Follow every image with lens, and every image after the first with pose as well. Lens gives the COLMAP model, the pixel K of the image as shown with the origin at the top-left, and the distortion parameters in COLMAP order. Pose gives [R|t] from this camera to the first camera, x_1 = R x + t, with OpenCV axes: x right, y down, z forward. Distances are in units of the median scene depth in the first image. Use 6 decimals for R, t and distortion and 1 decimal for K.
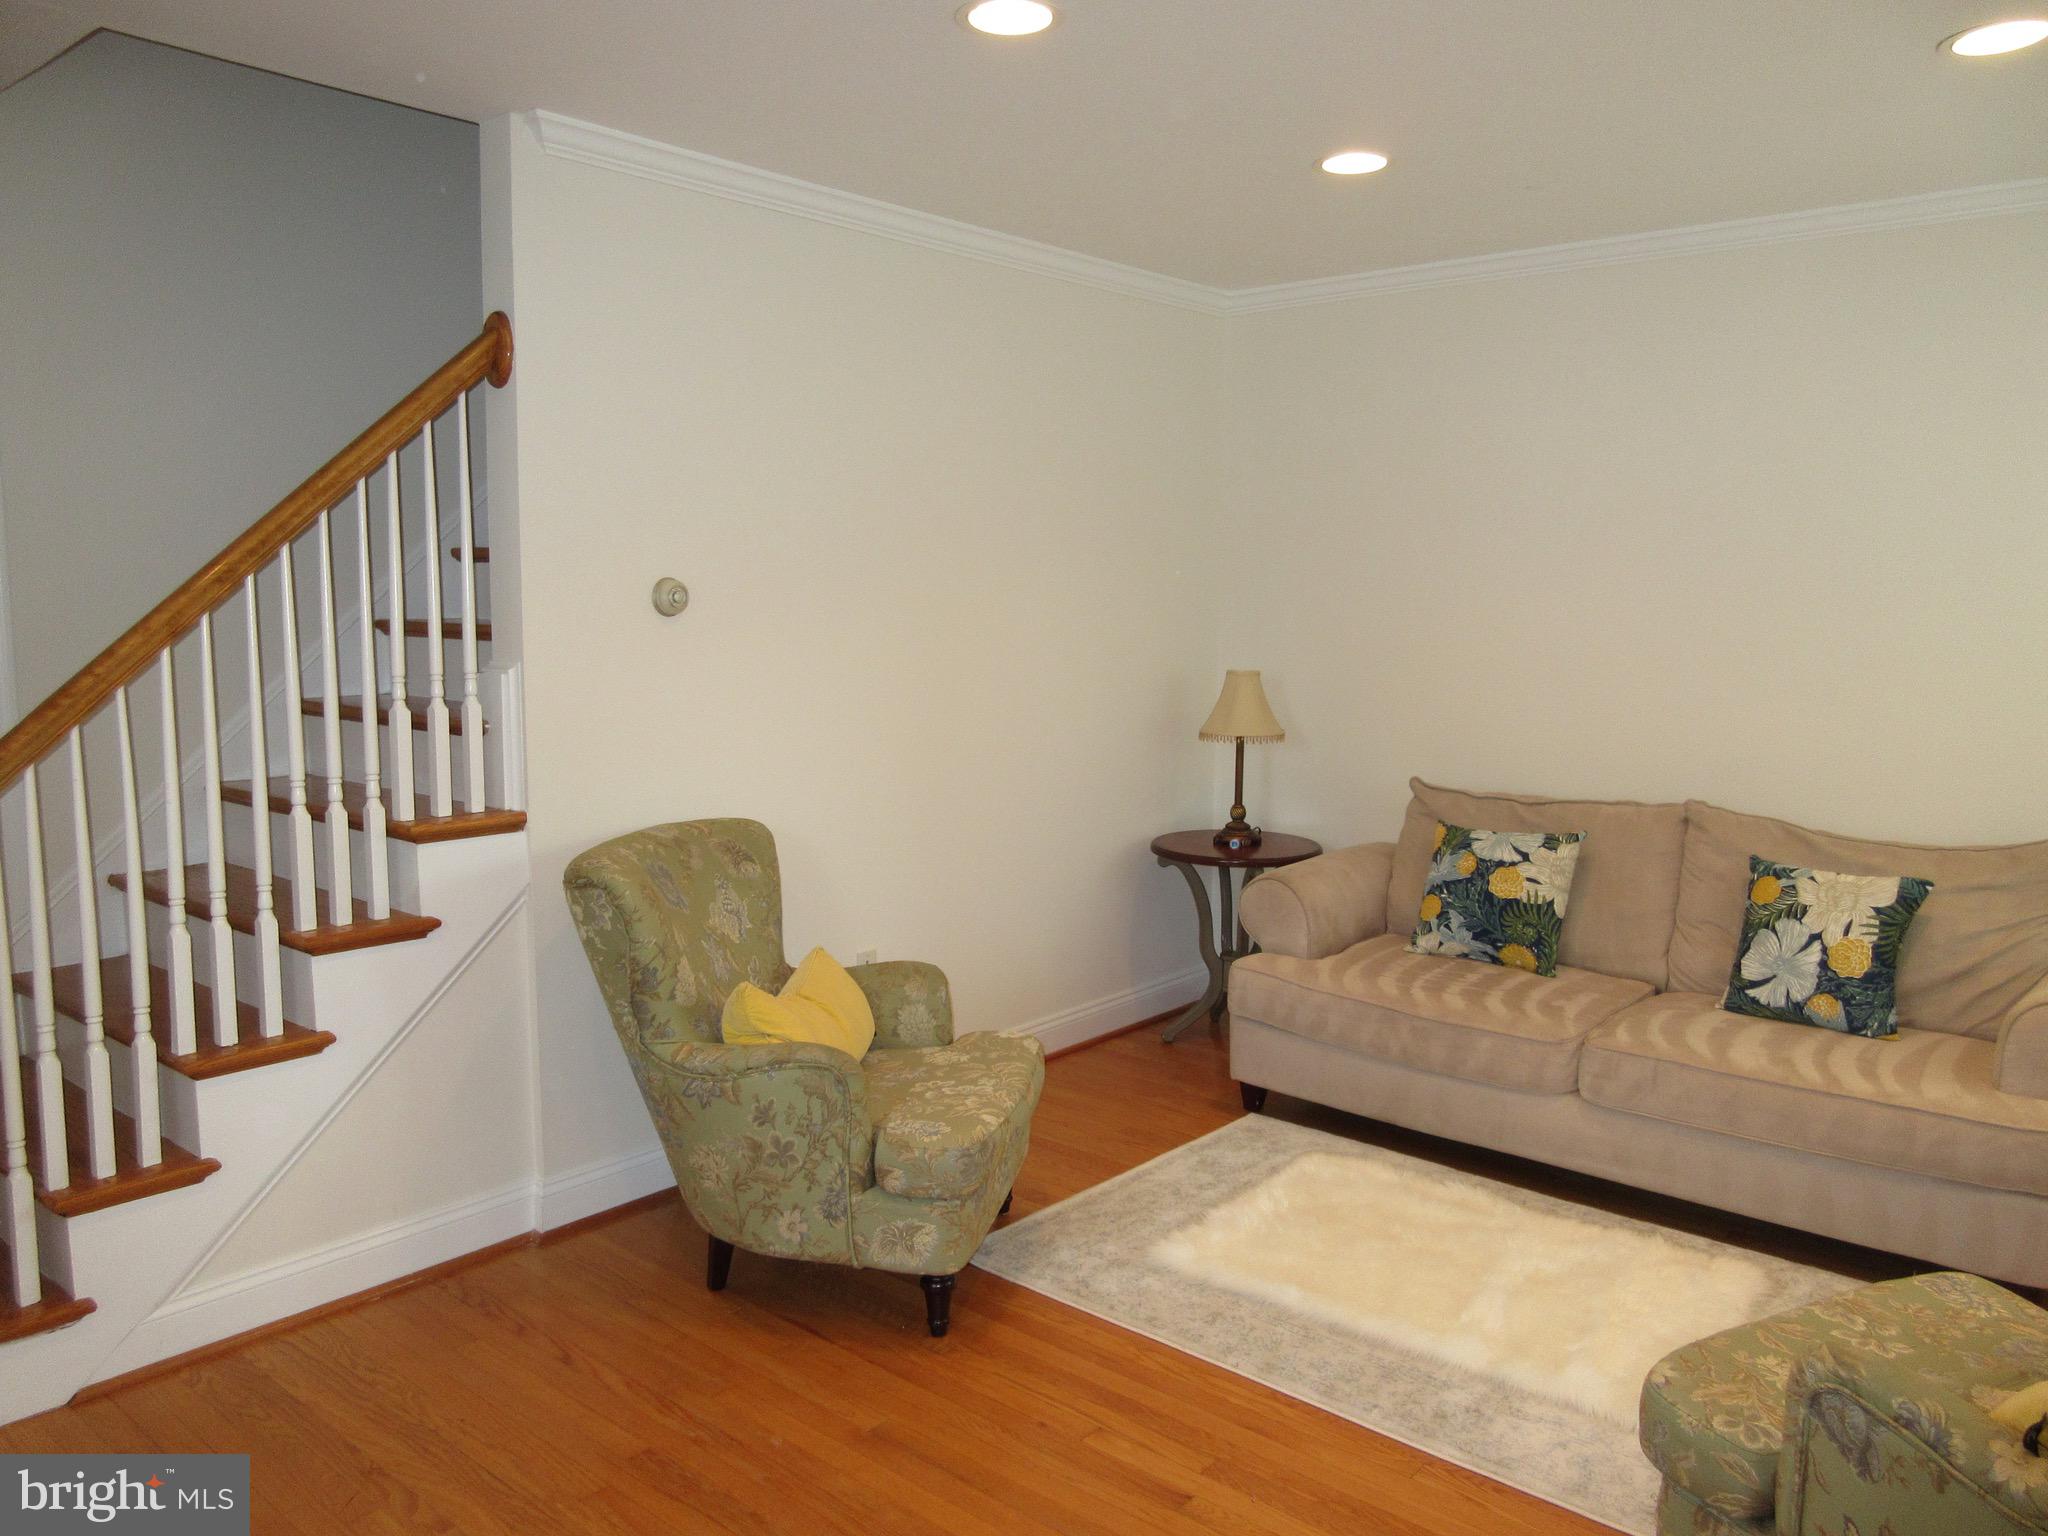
lens RADIAL K [[1514.8, 0, 1024.0], [0, 1514.8, 768.0], [0, 0, 1]] dist [0.002668, -0.004500]
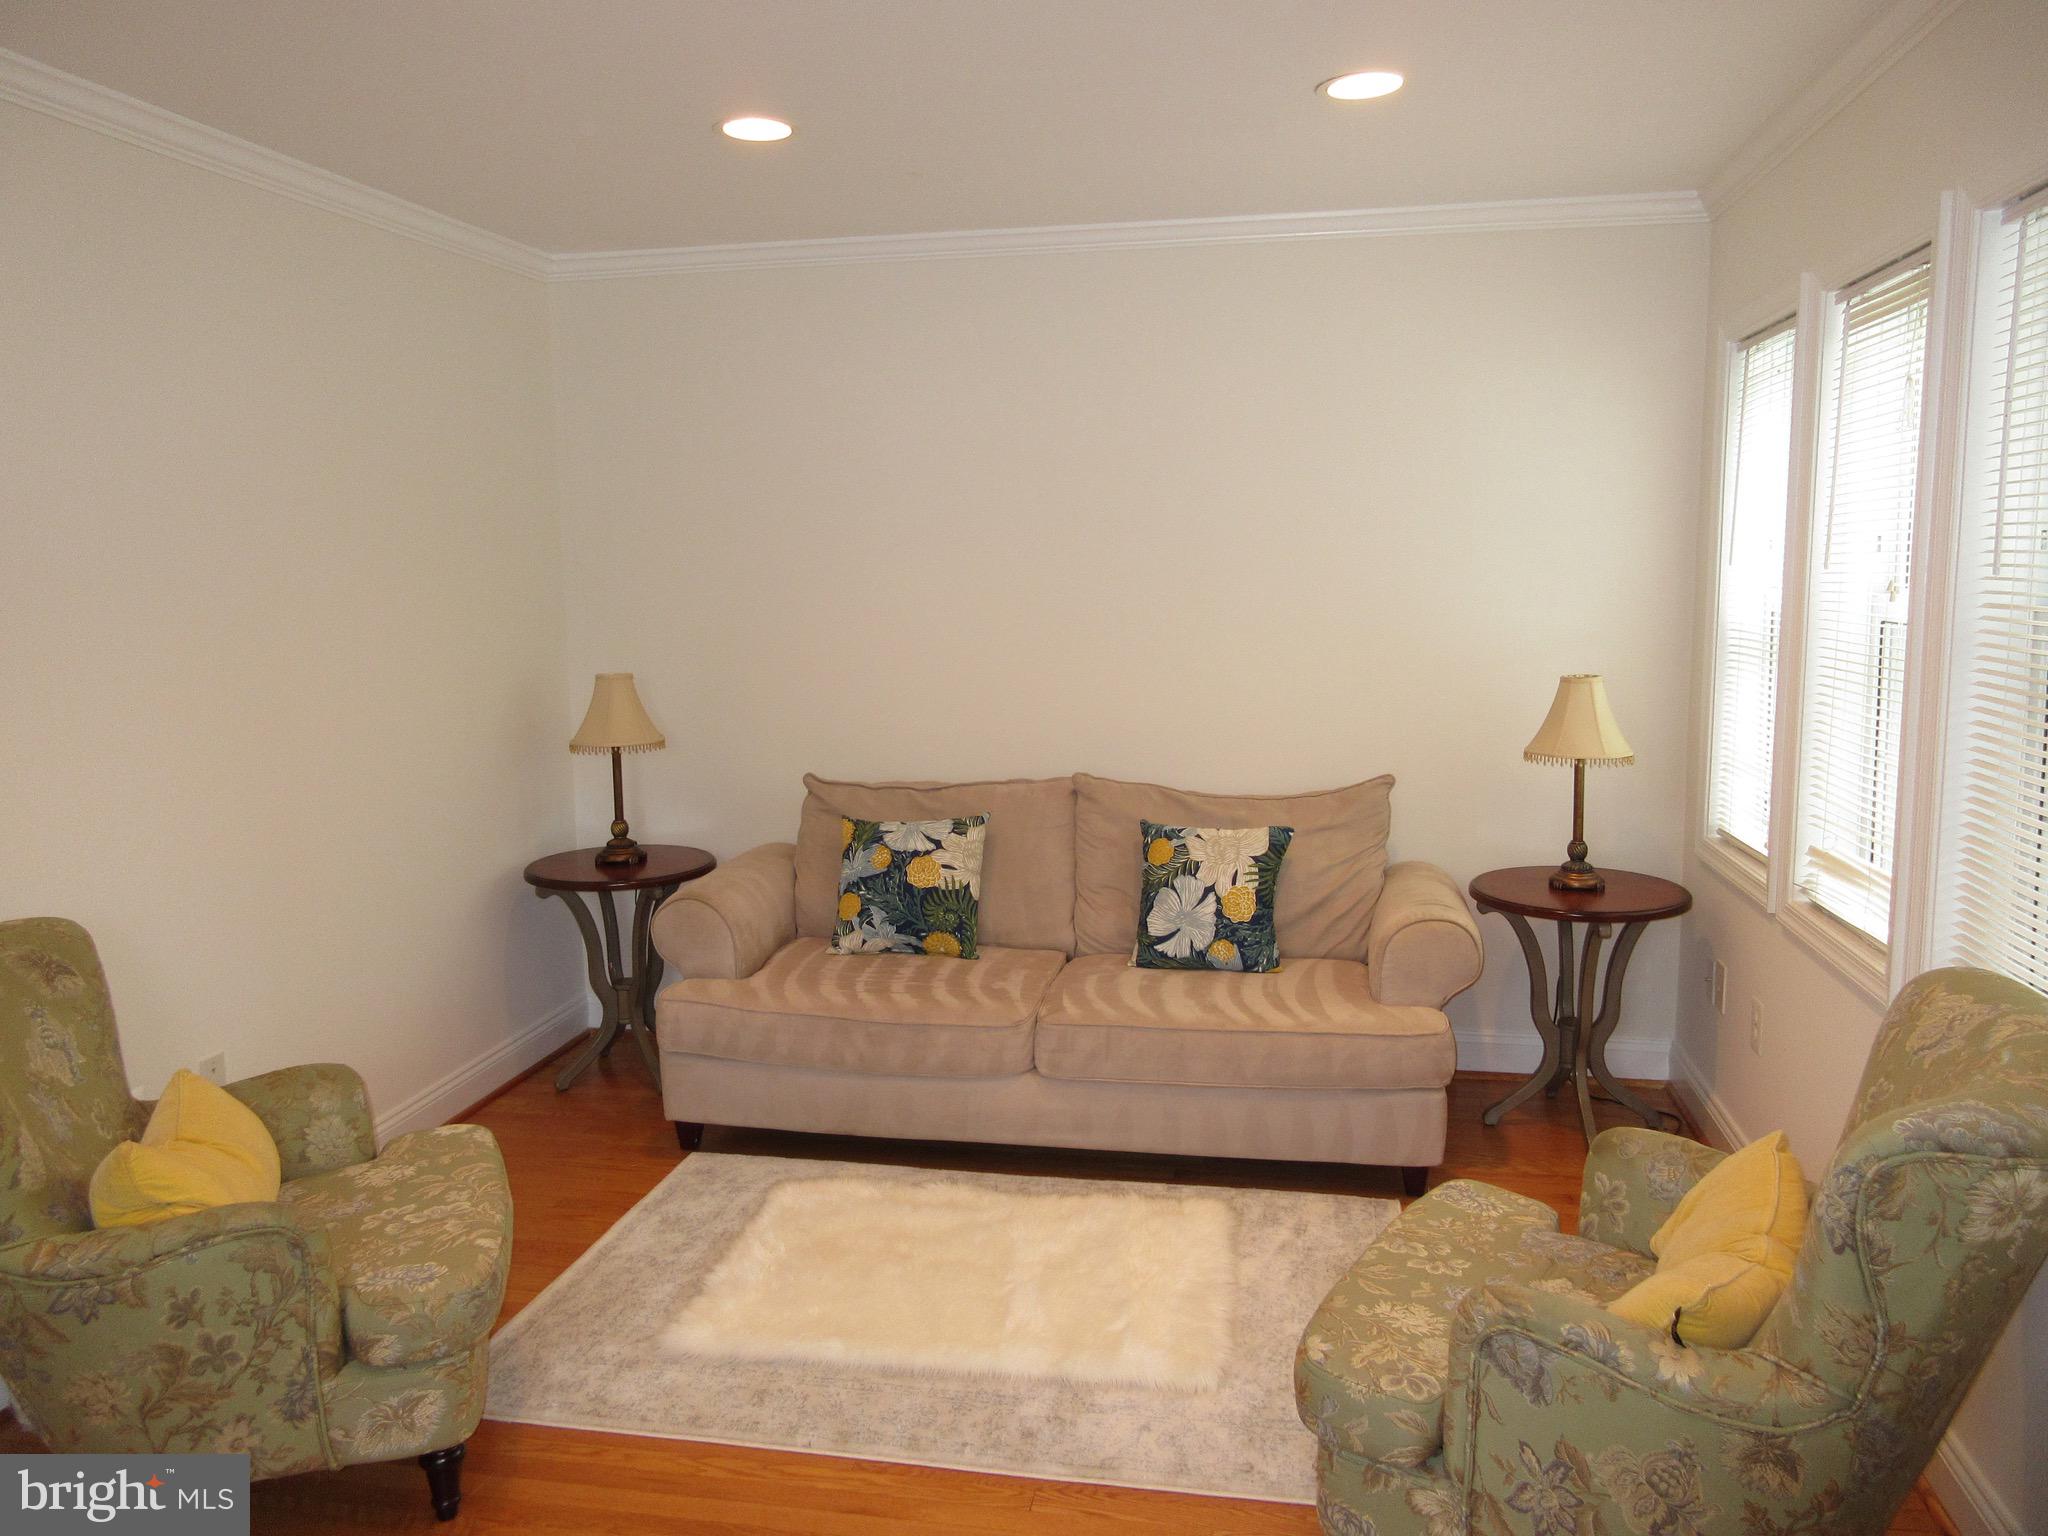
lens RADIAL K [[1514.8, 0, 1024.0], [0, 1514.8, 768.0], [0, 0, 1]] dist [0.002668, -0.004500]
pose [[0.867695, -0.090264, 0.488833, -0.129130], [0.082807, 0.995882, 0.036907, -0.029190], [-0.490151, 0.008454, 0.871597, 0.111590]]
